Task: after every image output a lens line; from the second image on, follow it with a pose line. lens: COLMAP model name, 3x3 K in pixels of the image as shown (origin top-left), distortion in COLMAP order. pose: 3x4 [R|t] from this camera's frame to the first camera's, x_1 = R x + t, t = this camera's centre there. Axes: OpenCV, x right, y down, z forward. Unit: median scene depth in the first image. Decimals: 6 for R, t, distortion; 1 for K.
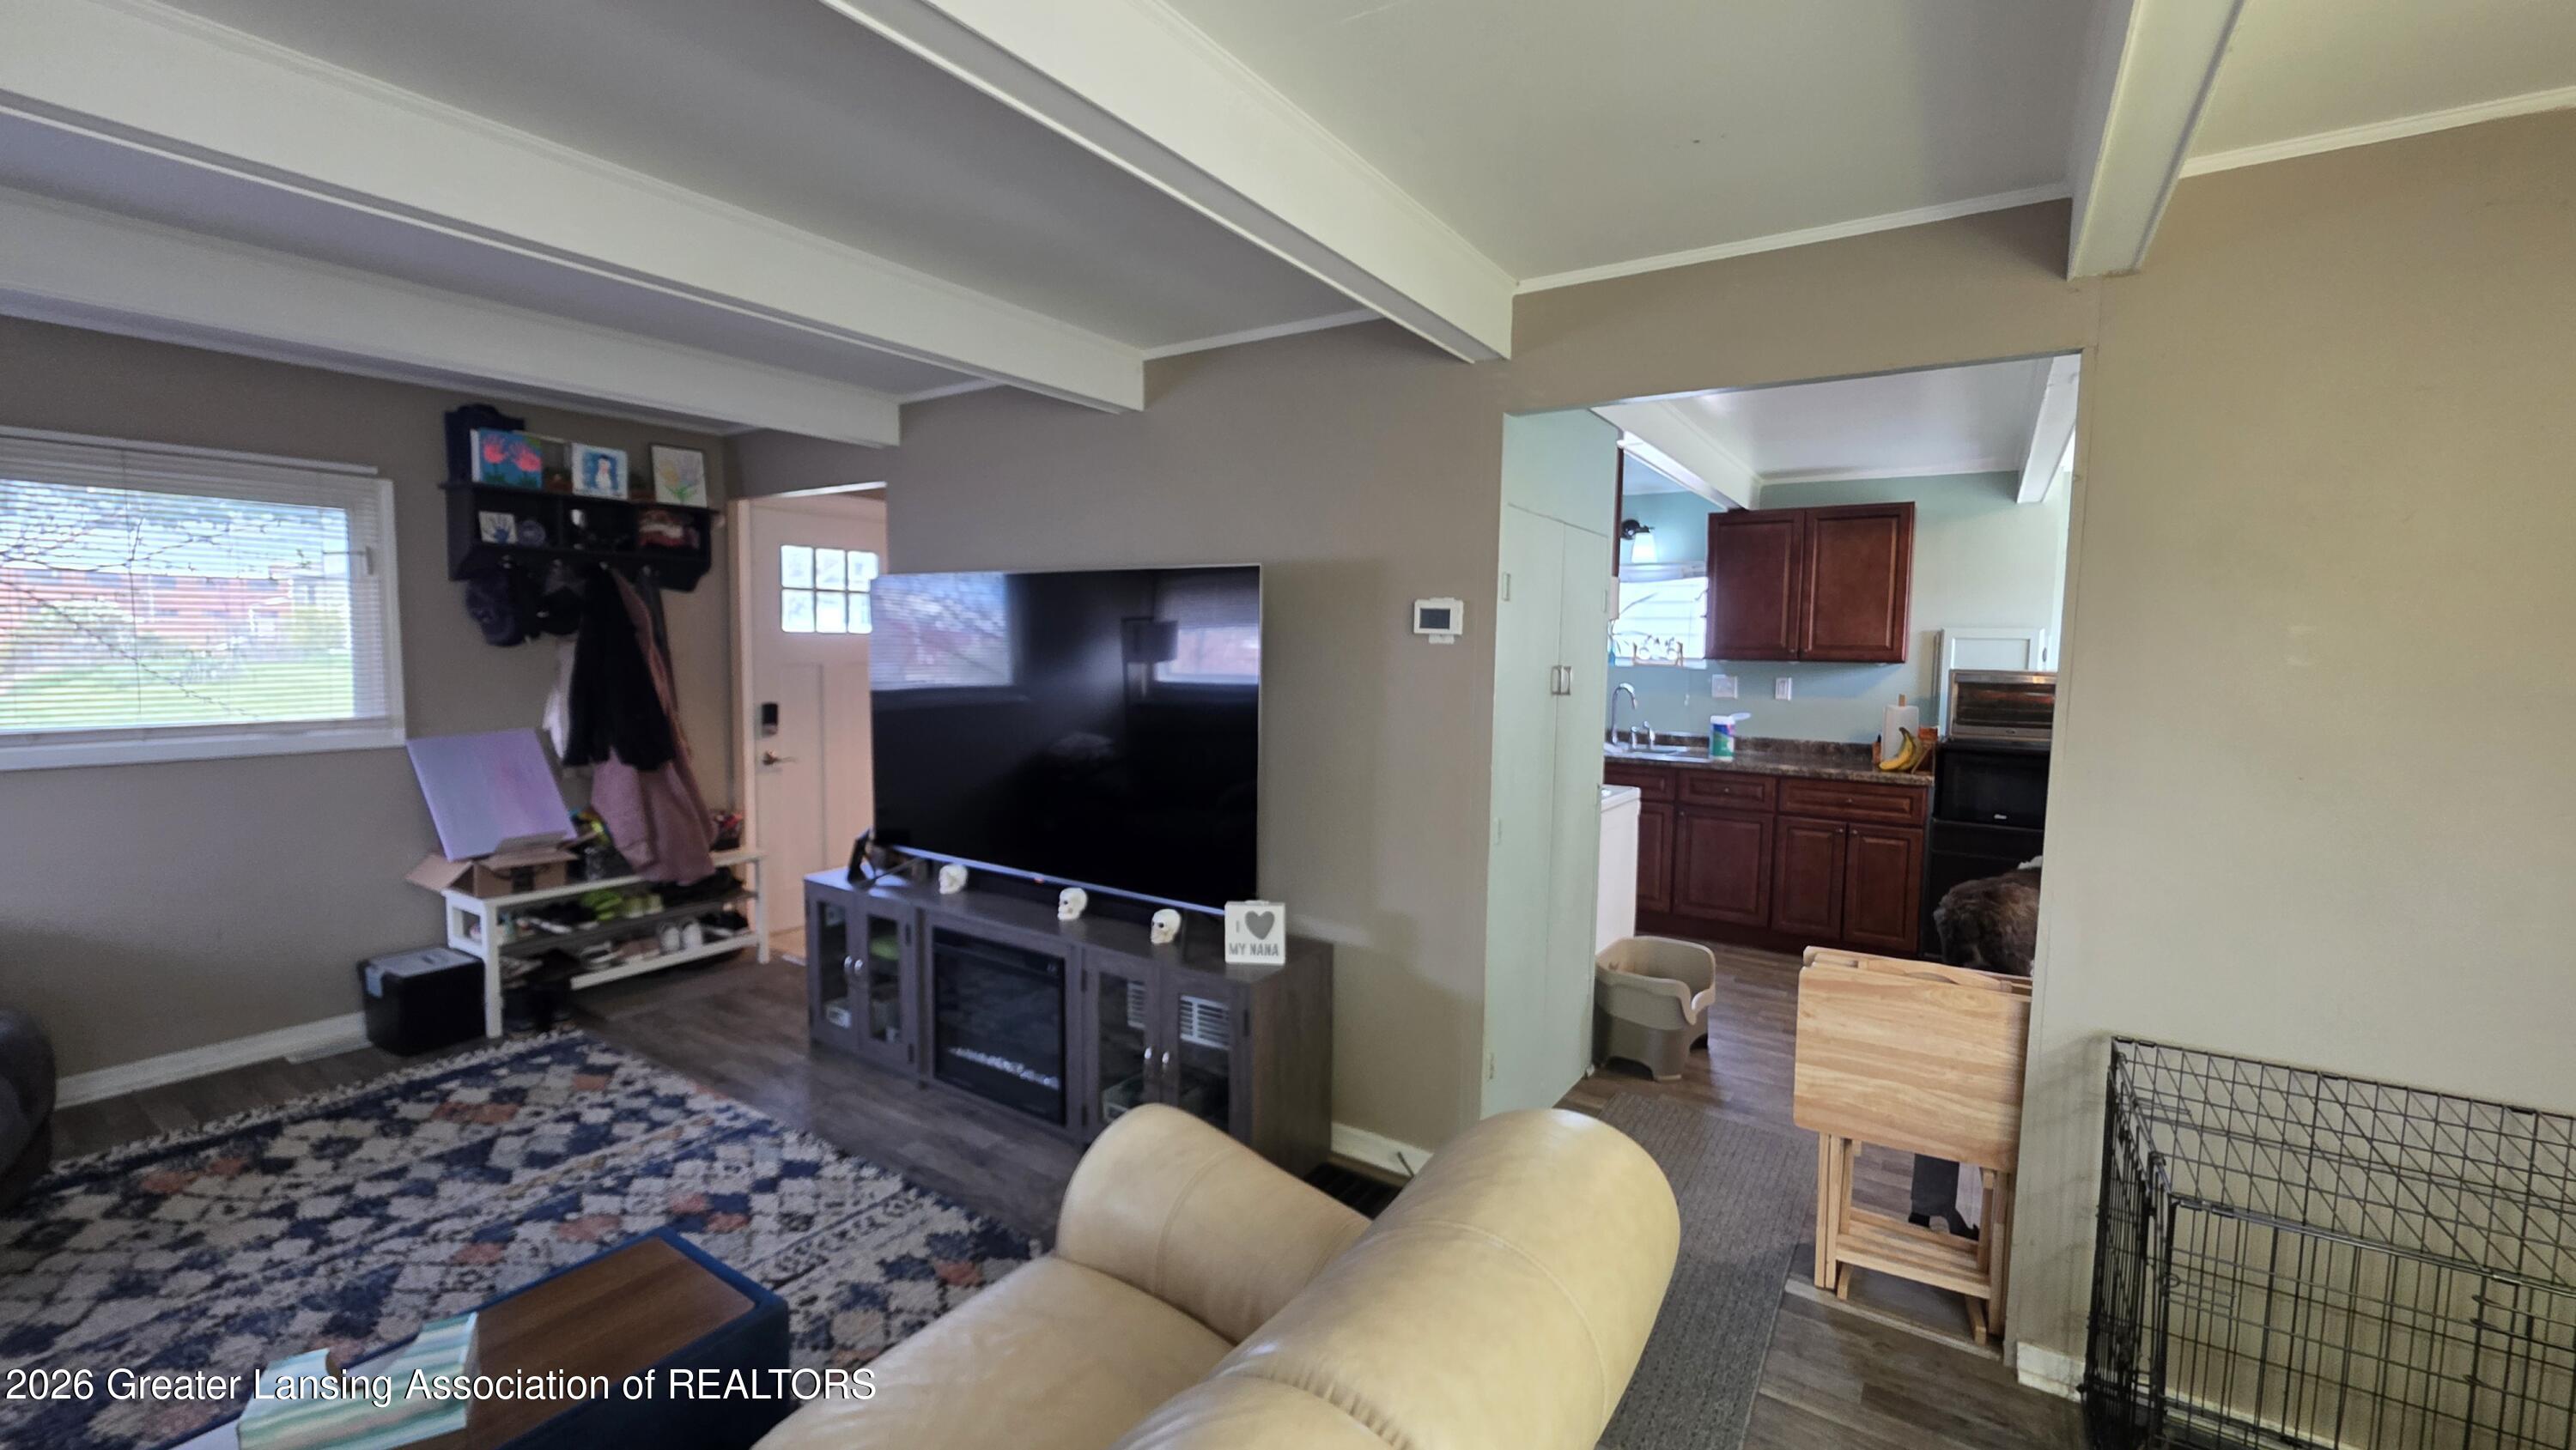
lens RADIAL K [[1041.2, 0, 1278.2], [0, 1041.2, 721.4], [0, 0, 1]] dist [0.000158, -0.000258]
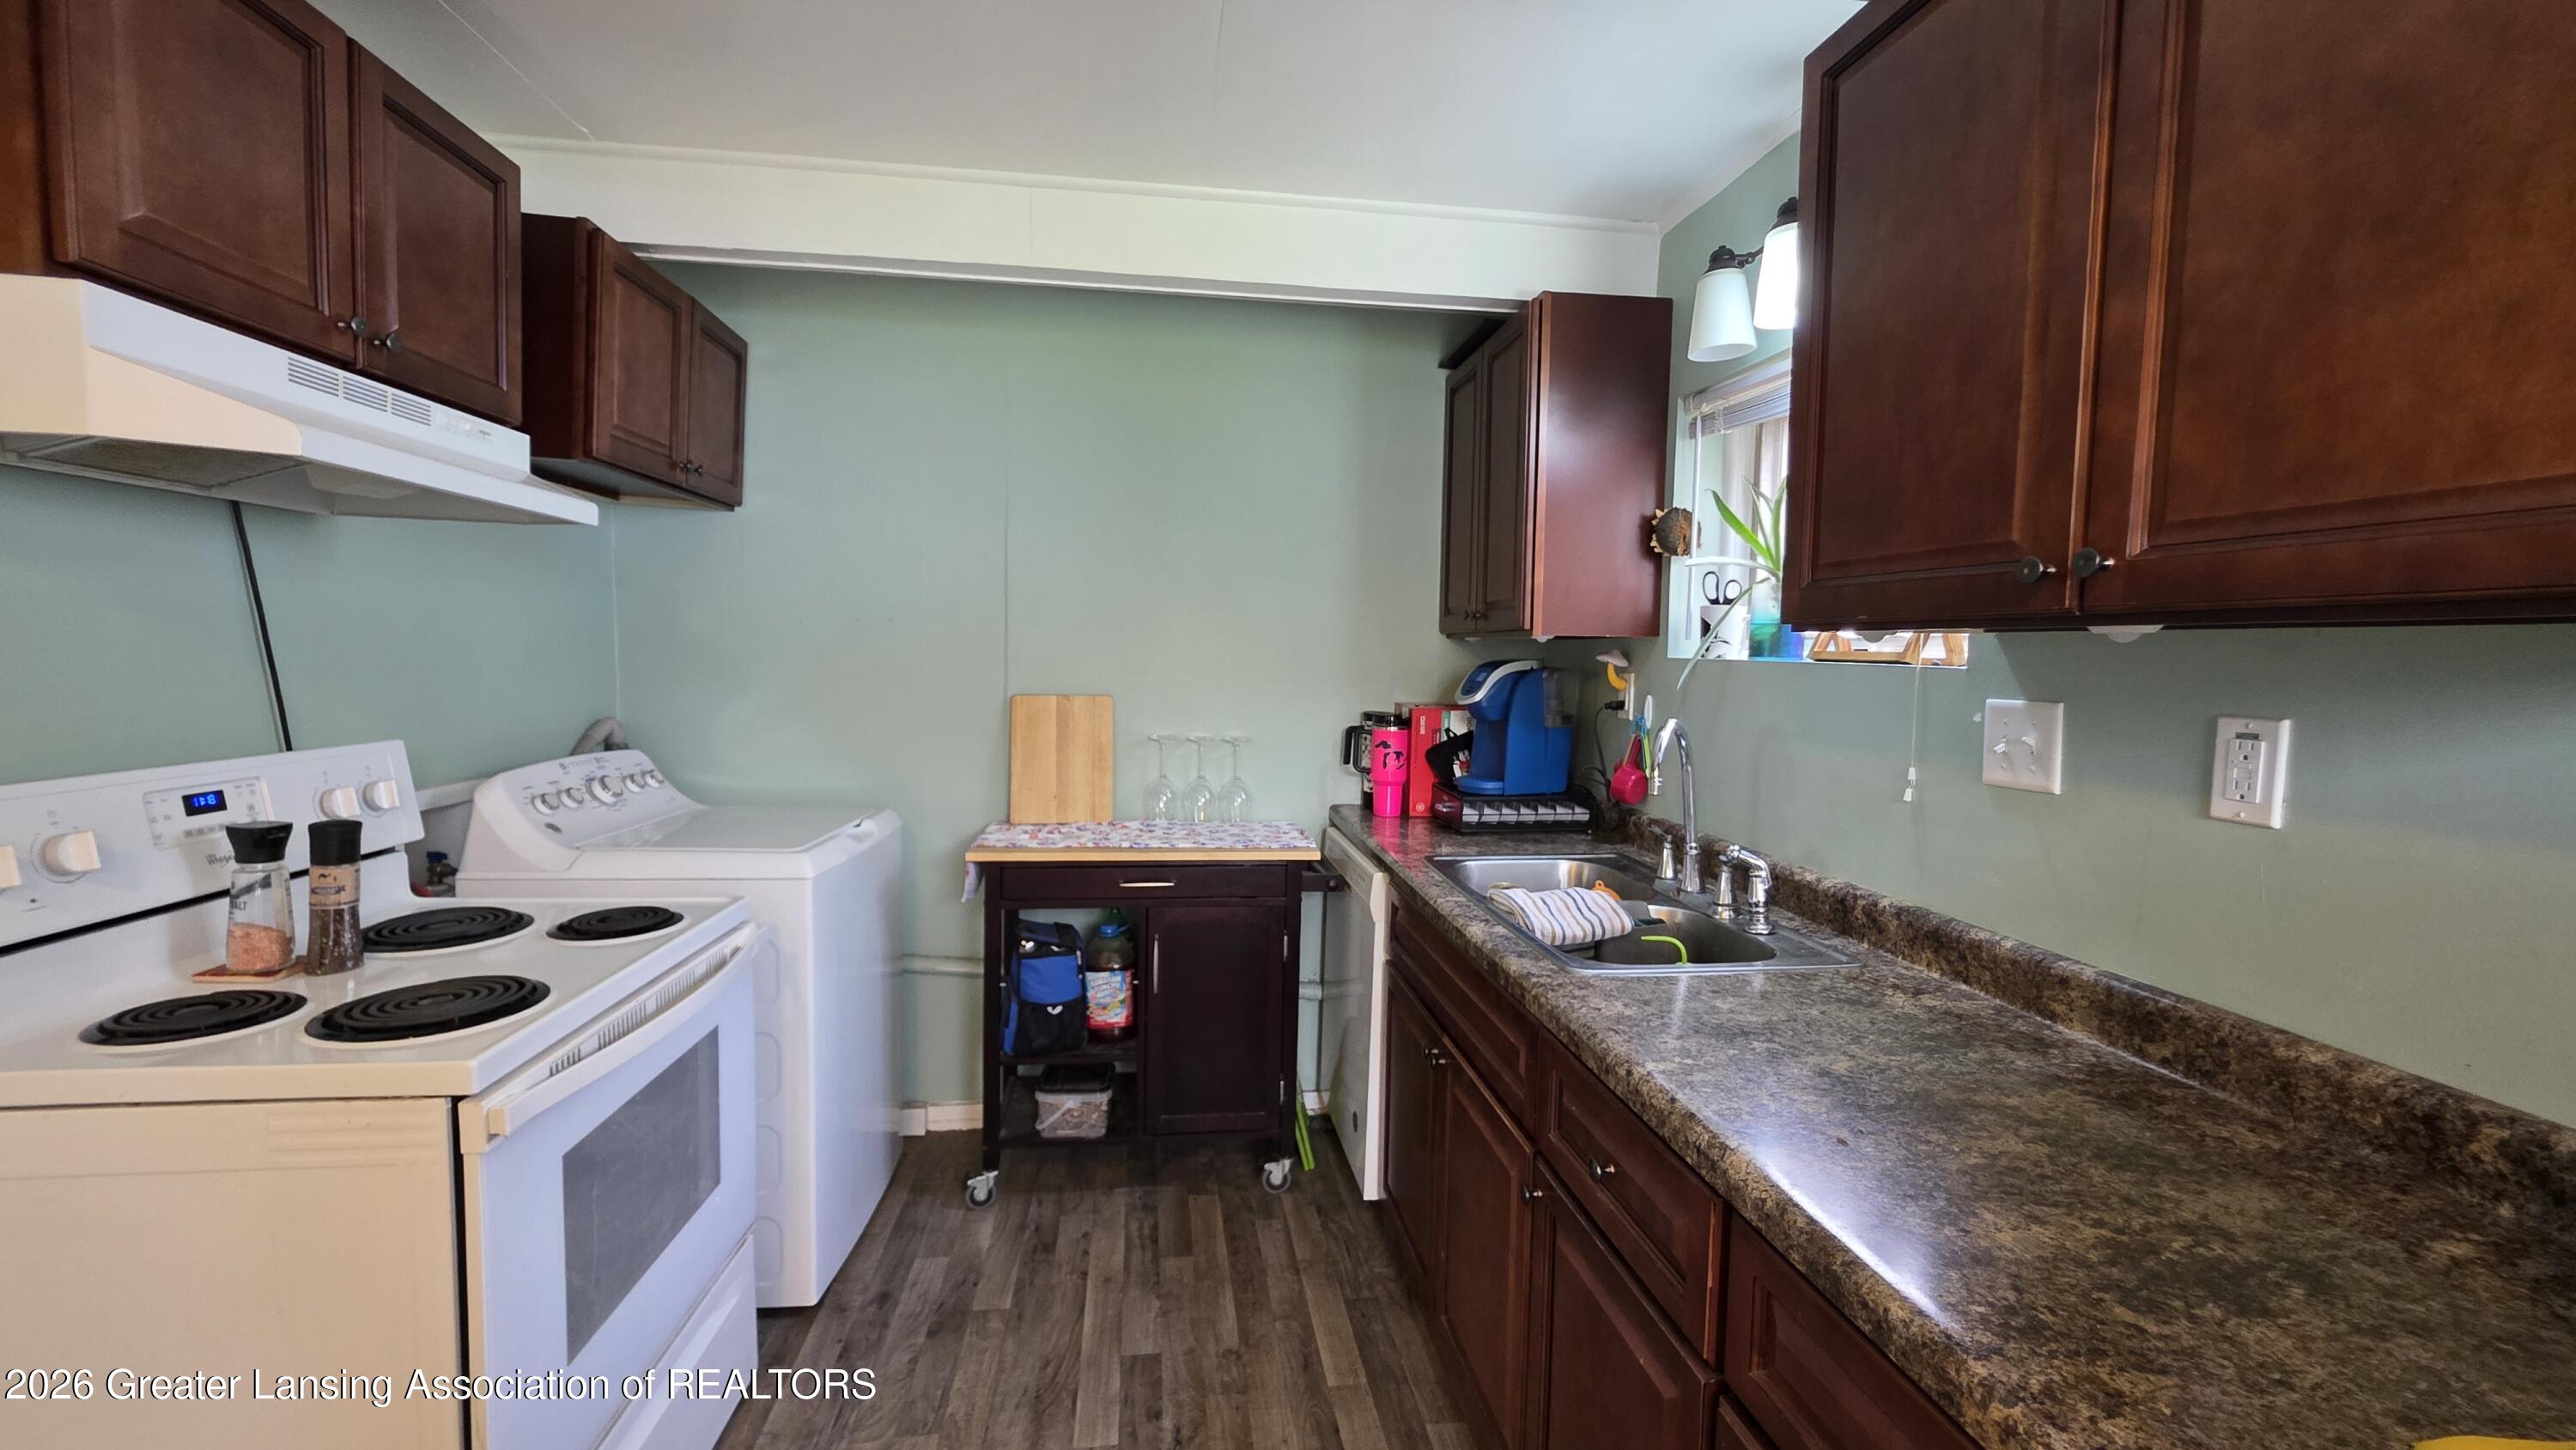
lens RADIAL K [[1034.7, 0, 1275.0], [0, 1034.7, 722.0], [0, 0, 1]] dist [-0.000139, -0.000206]
pose [[0.660708, 0.050765, -0.748925, 0.933581], [-0.066307, 0.997757, 0.009135, -0.055339], [0.747709, 0.043623, 0.662592, 1.325033]]
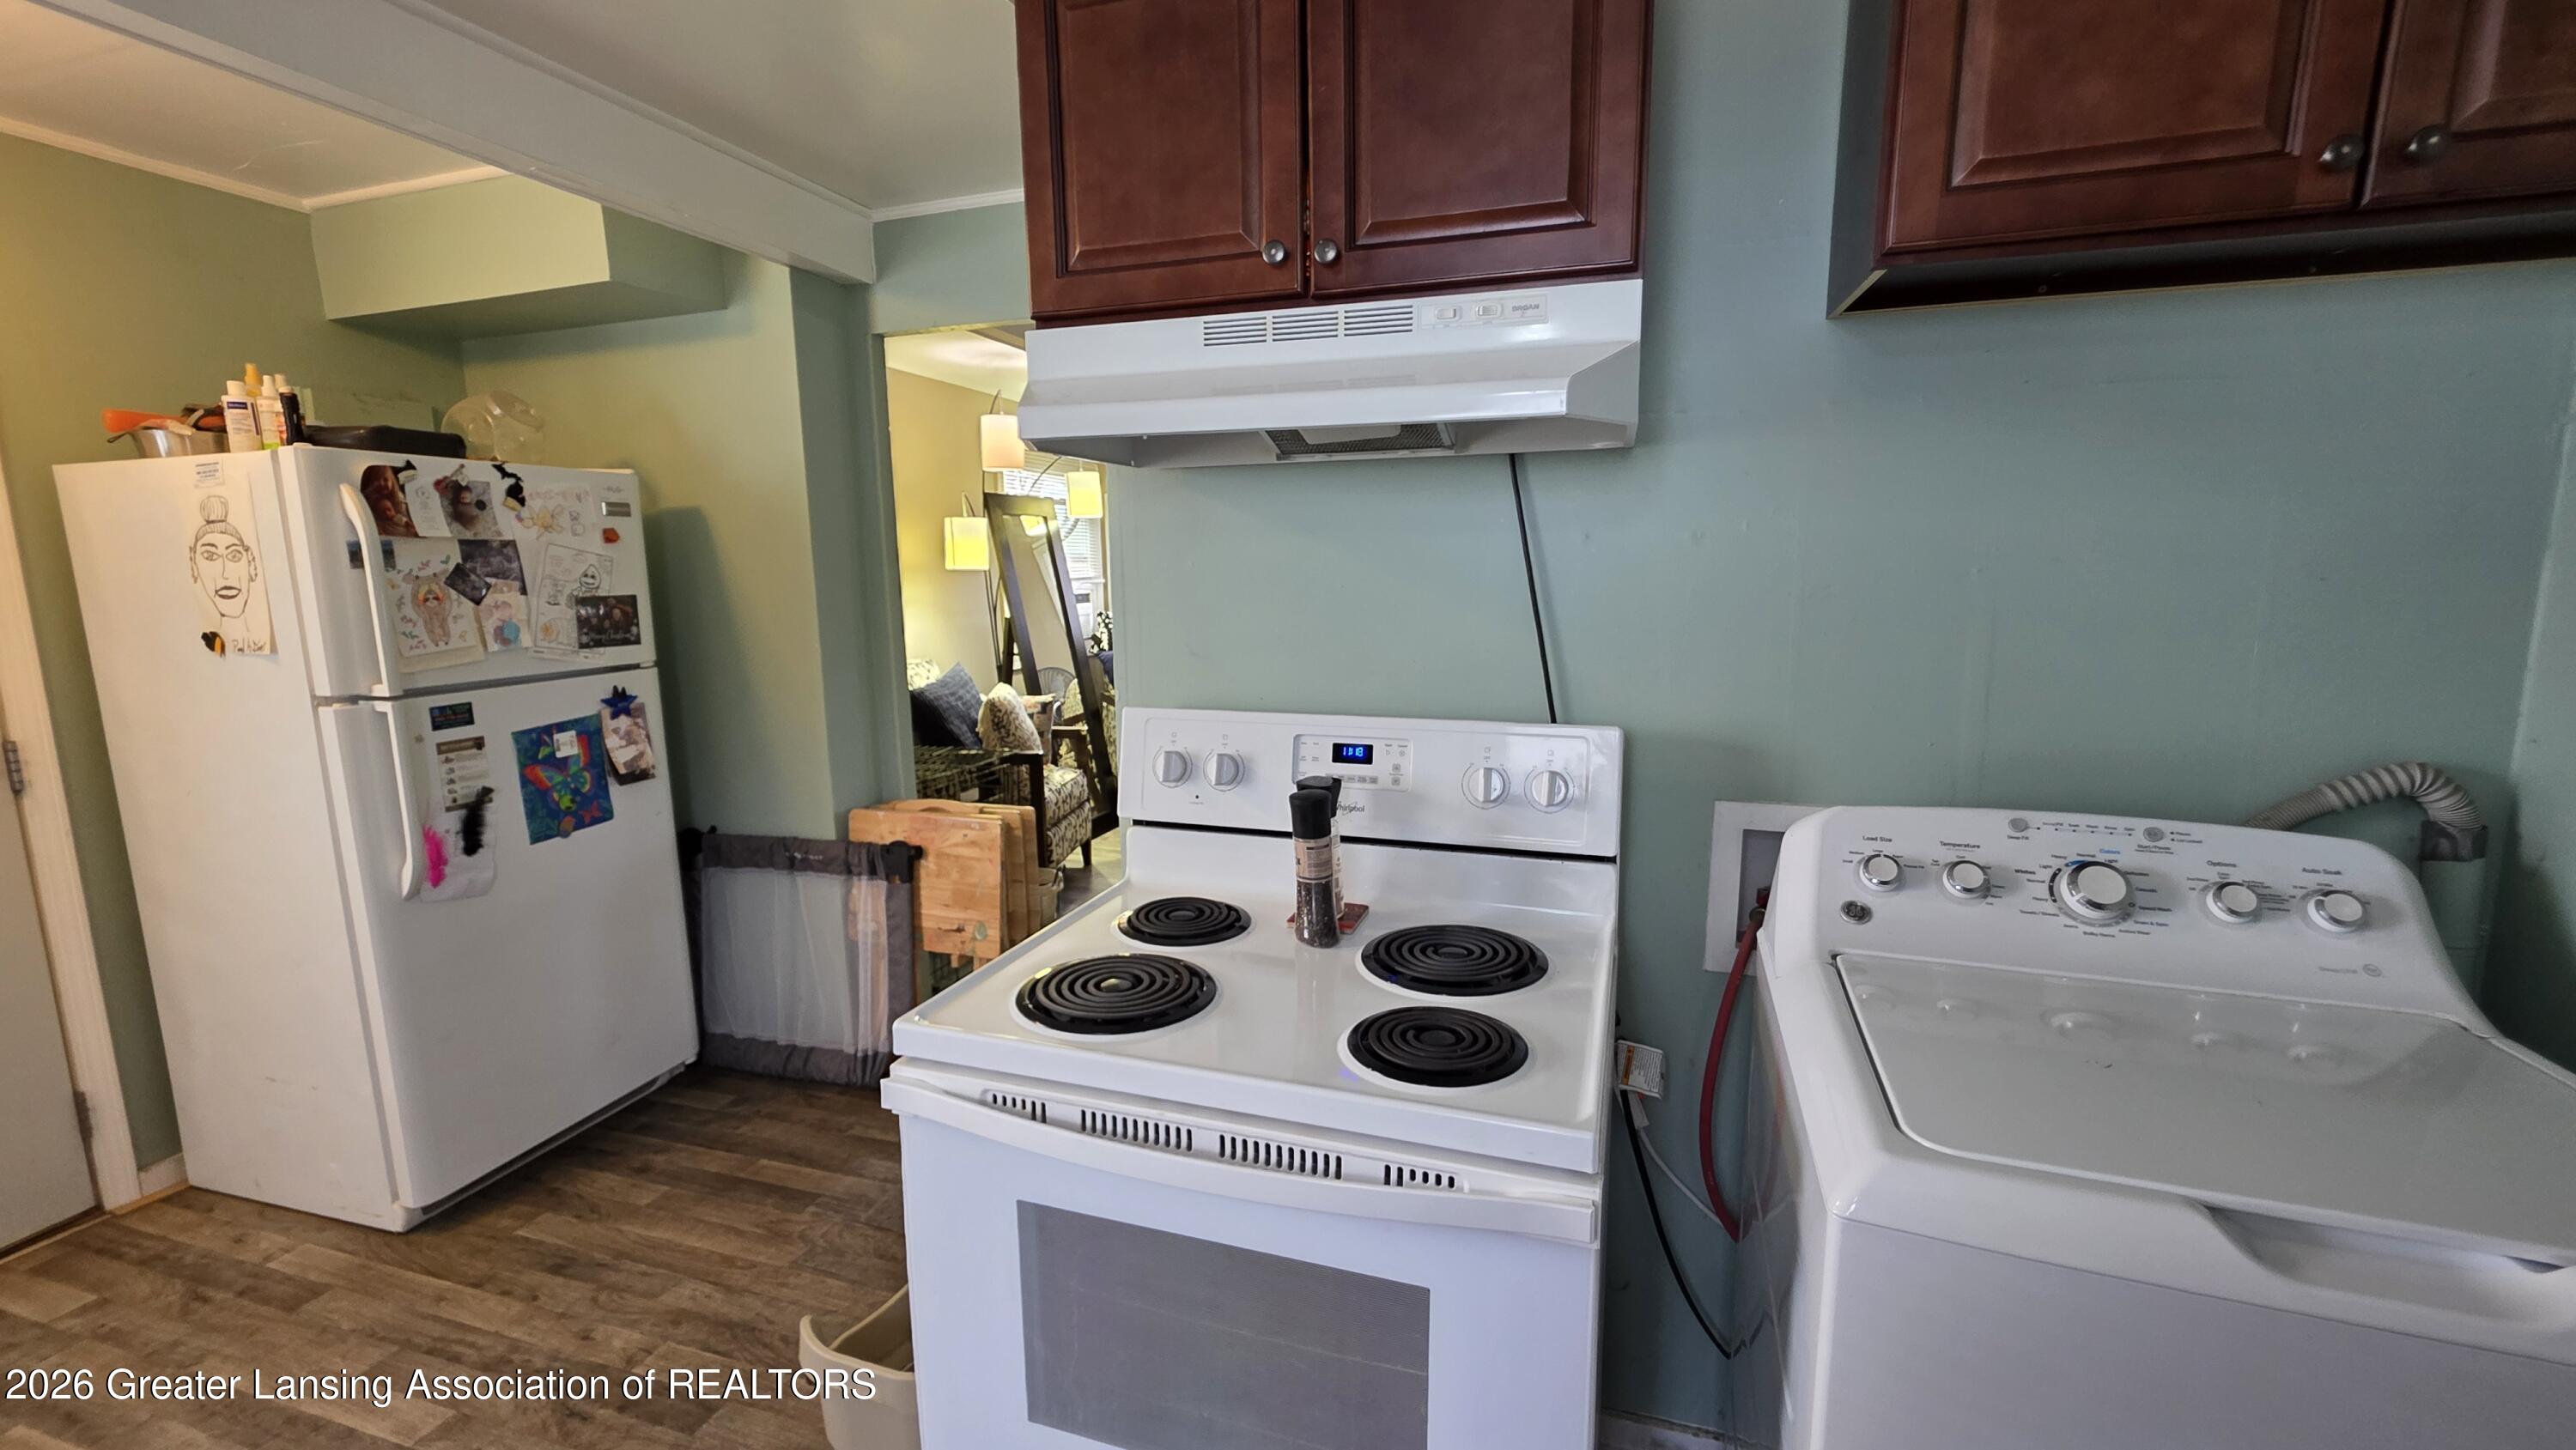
lens RADIAL K [[1041.2, 0, 1278.2], [0, 1041.2, 721.4], [0, 0, 1]] dist [0.000158, -0.000258]
pose [[-0.961155, 0.037652, -0.273428, 0.437422], [-0.023365, 0.975996, 0.216531, -0.106943], [0.275017, 0.214509, -0.937204, 1.737541]]
